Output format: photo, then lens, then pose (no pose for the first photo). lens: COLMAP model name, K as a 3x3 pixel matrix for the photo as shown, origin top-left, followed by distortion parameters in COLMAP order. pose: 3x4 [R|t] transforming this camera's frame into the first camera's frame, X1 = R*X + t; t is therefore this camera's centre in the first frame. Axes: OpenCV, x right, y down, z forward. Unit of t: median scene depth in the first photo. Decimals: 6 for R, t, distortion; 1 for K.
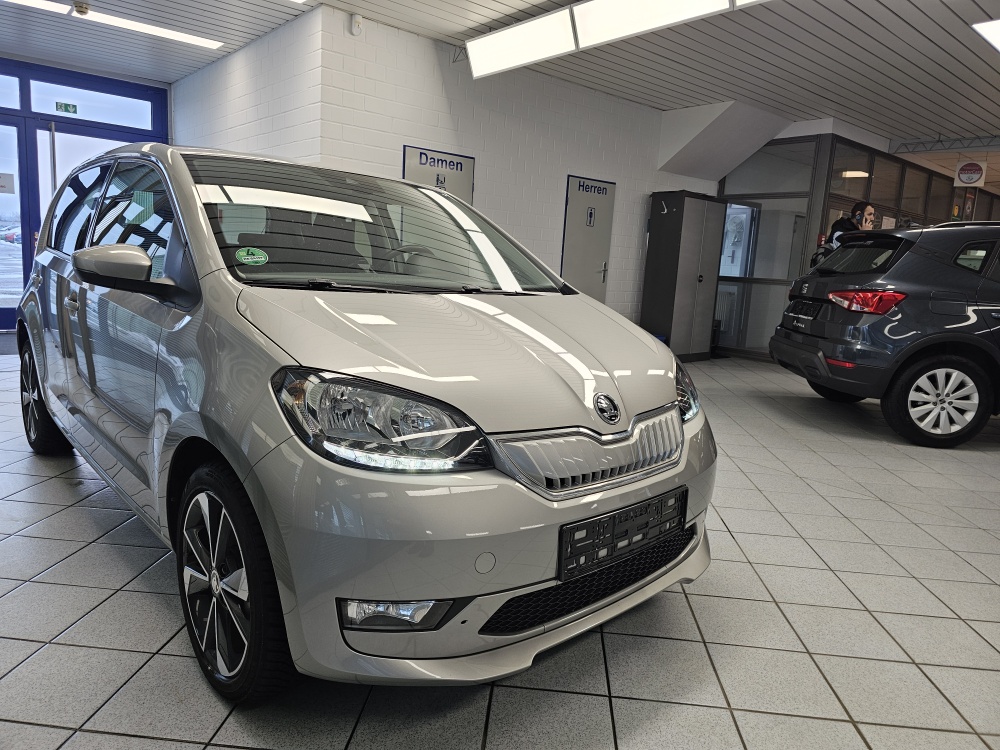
lens RADIAL K [[686.3, 0, 501.2], [0, 686.3, 373.5], [0, 0, 1]] dist [0.033571, -0.032289]
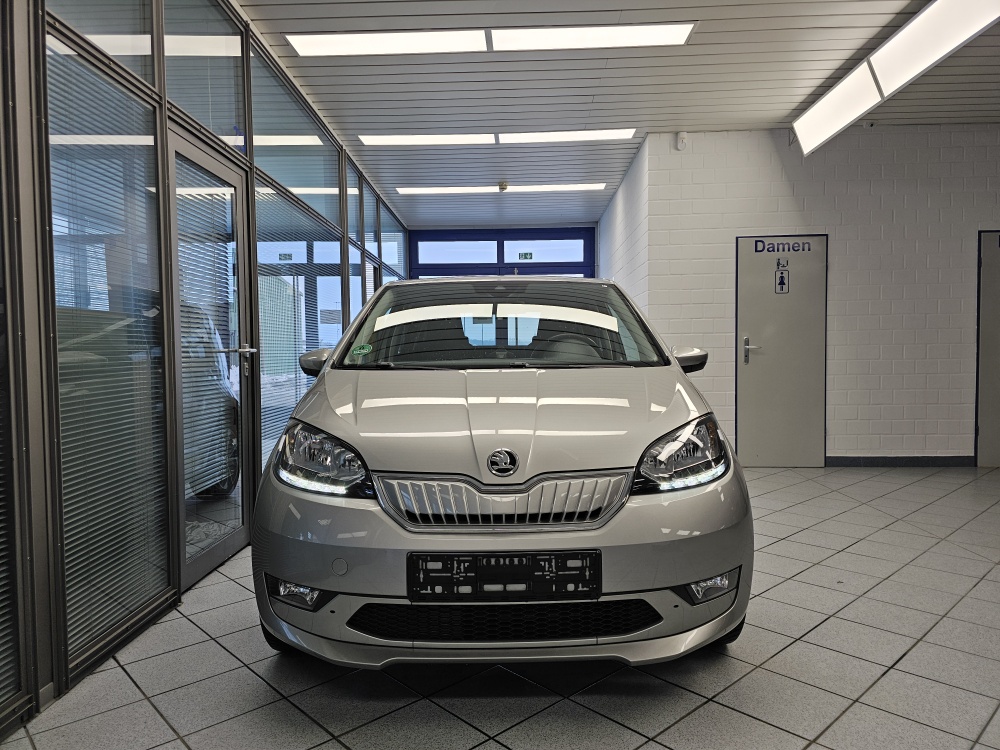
lens RADIAL K [[686.3, 0, 496.2], [0, 686.3, 378.7], [0, 0, 1]] dist [0.033571, -0.032289]
pose [[0.717140, -0.043009, -0.695600, 0.309746], [-0.057000, 0.991131, -0.120047, 0.017154], [0.694594, 0.125740, 0.708328, 0.064771]]
